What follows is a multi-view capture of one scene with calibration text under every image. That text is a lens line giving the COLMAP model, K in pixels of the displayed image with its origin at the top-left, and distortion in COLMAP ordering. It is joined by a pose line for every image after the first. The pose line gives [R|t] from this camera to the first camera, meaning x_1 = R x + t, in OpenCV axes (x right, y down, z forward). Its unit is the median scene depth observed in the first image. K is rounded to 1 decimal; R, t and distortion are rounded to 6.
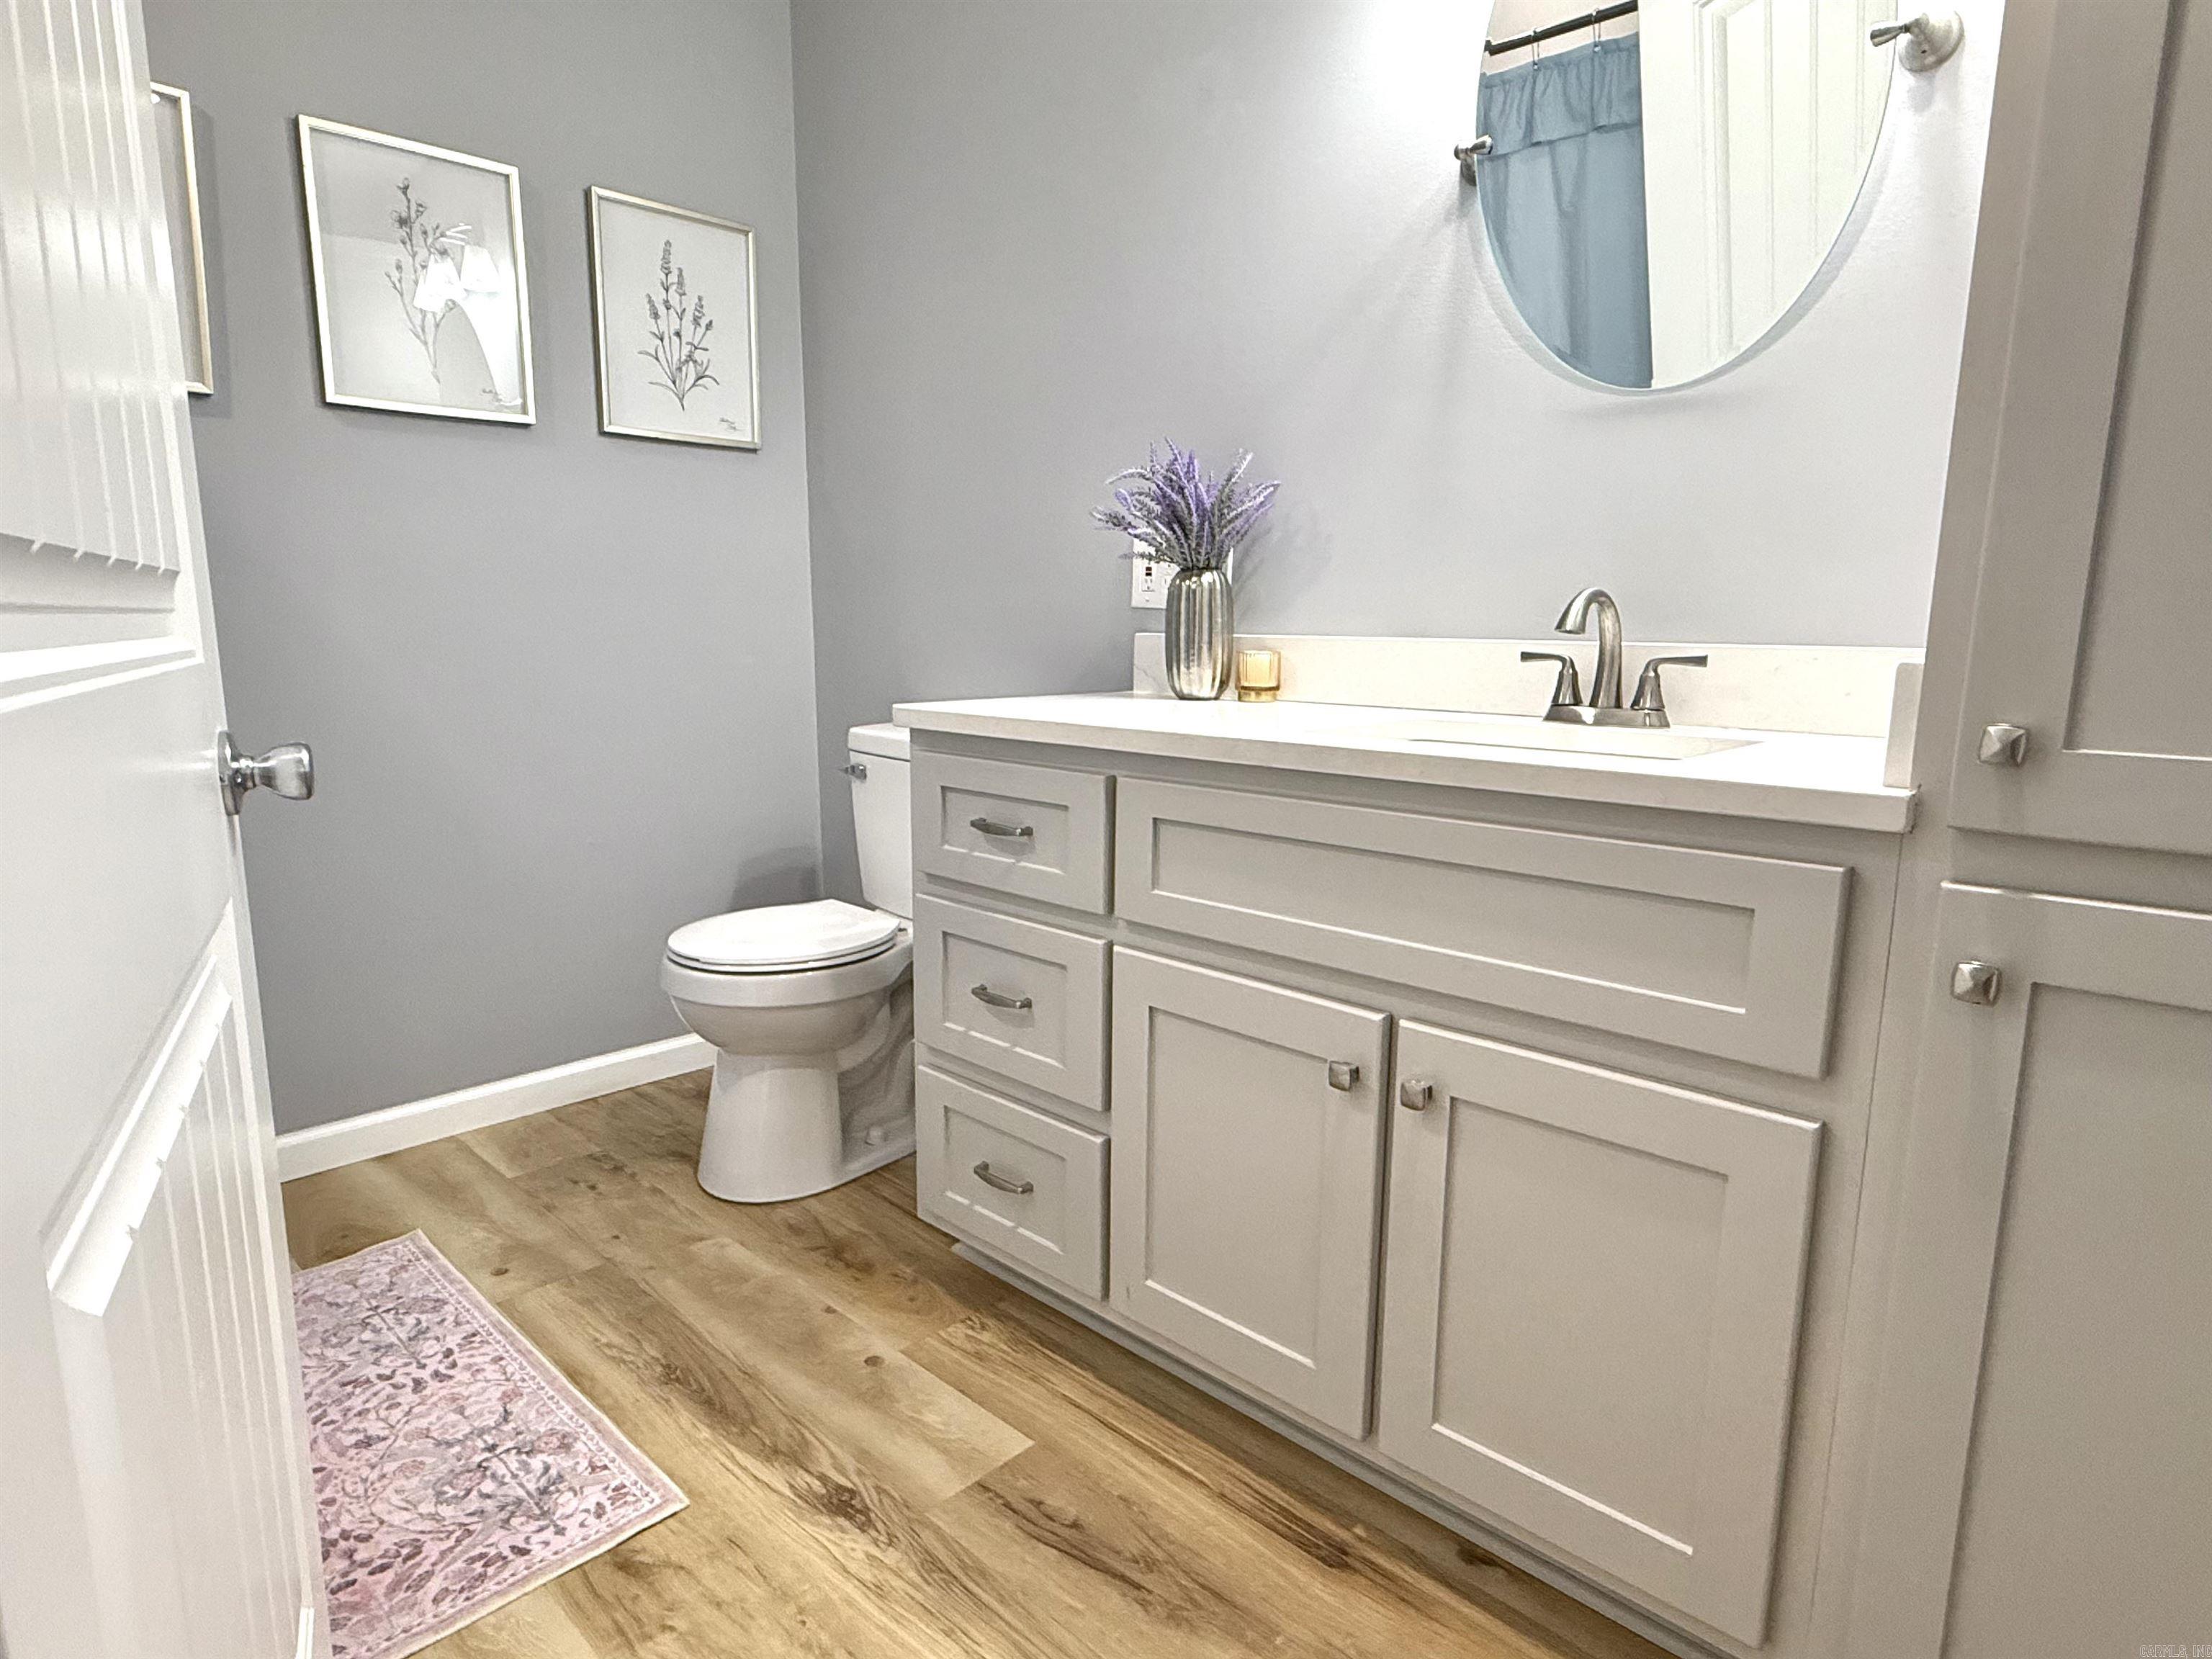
lens RADIAL K [[1251.7, 0, 1104.6], [0, 1251.7, 826.3], [0, 0, 1]] dist [0.001459, 0.000852]
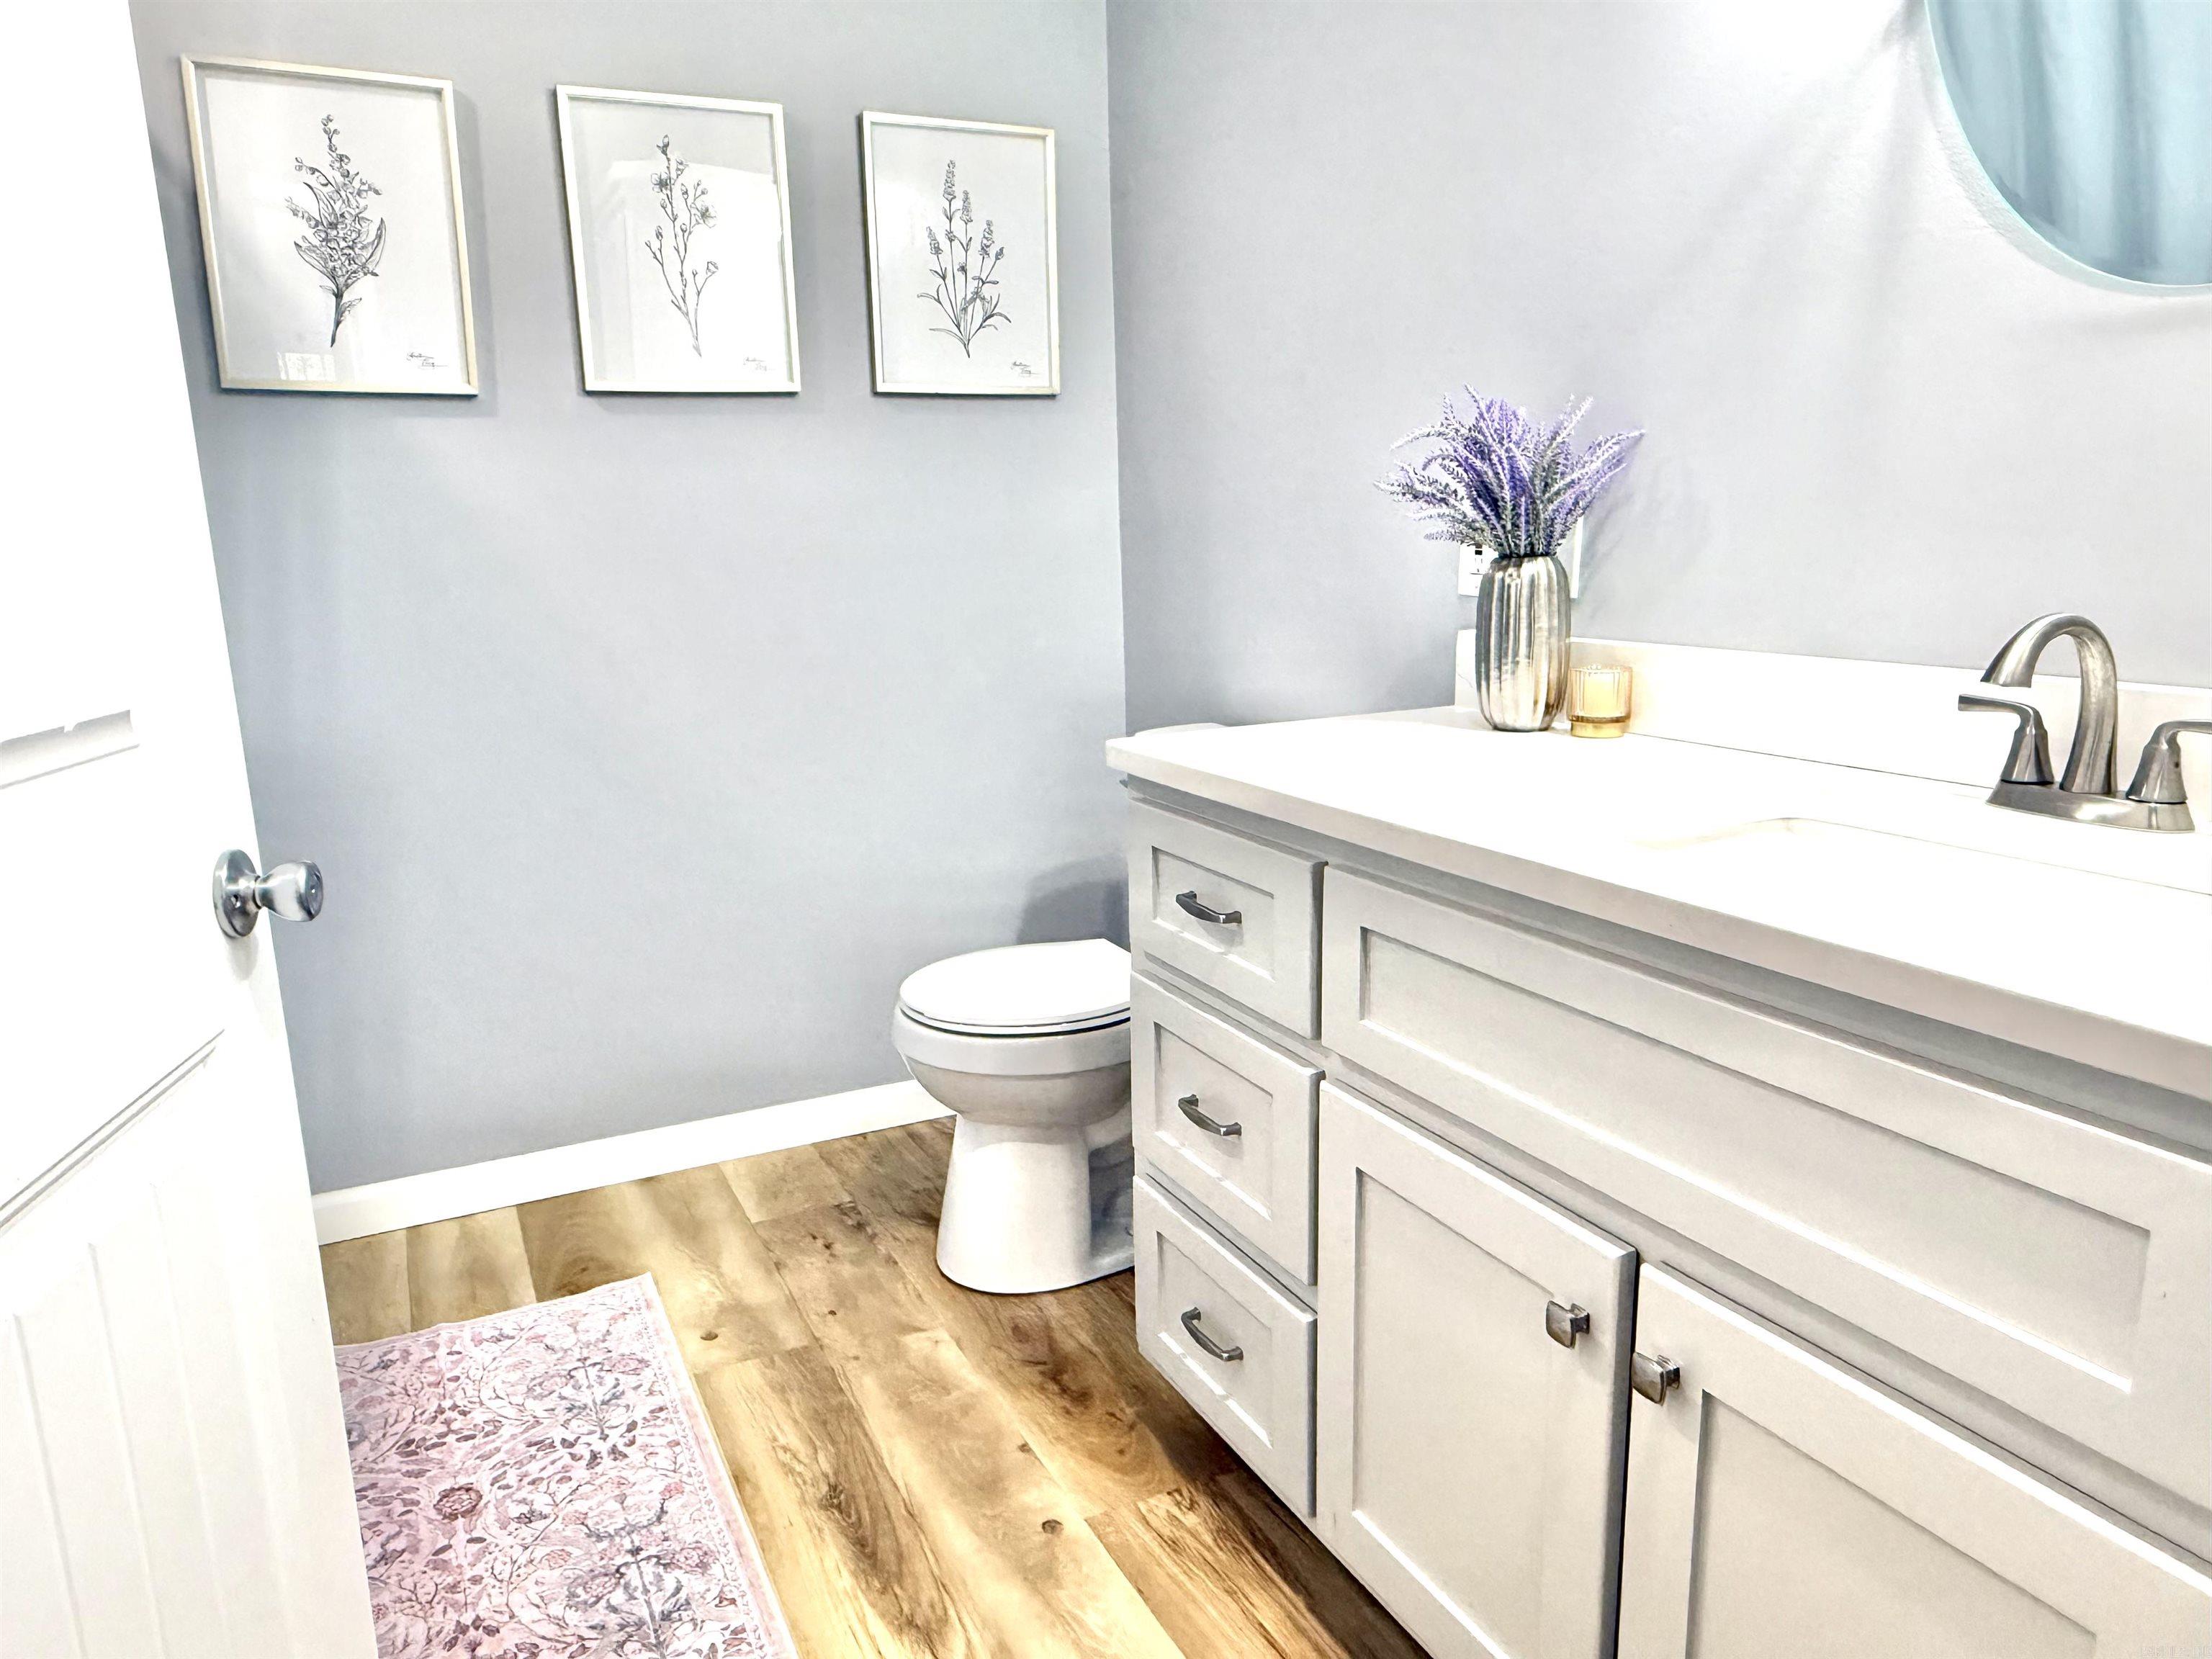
lens RADIAL K [[1481.3, 0, 1094.4], [0, 1481.3, 830.4], [0, 0, 1]] dist [0.001456, 0.002408]
pose [[0.937920, 0.041382, -0.344374, 0.159893], [-0.026335, 0.998488, 0.048258, -0.085613], [0.345850, -0.036193, 0.937592, 0.089886]]
